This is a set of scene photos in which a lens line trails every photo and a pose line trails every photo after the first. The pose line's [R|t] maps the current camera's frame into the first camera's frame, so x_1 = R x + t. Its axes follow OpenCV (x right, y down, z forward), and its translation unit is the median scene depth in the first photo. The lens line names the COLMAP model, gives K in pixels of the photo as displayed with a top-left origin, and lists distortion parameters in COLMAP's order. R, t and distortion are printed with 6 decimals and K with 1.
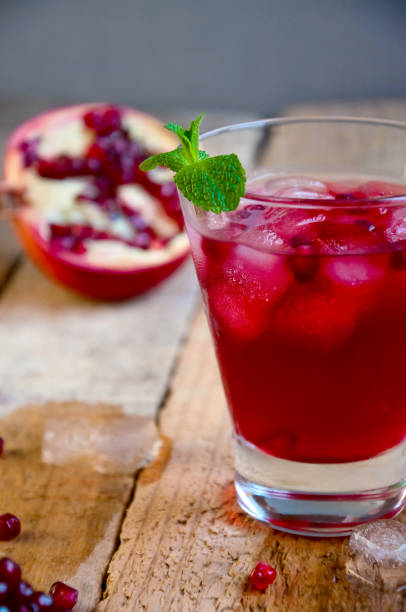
lens RADIAL K [[1873.2, 0, 202.0], [0, 1873.2, 325.7], [0, 0, 1]] dist [0.658510, 0.132285]
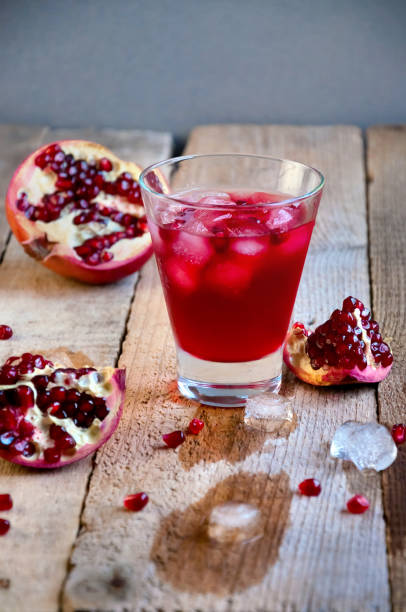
lens RADIAL K [[2388.7, 0, 203.0], [0, 2388.7, 306.0], [0, 0, 1]] dist [1.132423, 0.721887]
pose [[0.997915, -0.009891, 0.063775, -0.094588], [0.011068, 0.999774, -0.018126, 0.060645], [-0.063581, 0.018794, 0.997800, -1.109029]]
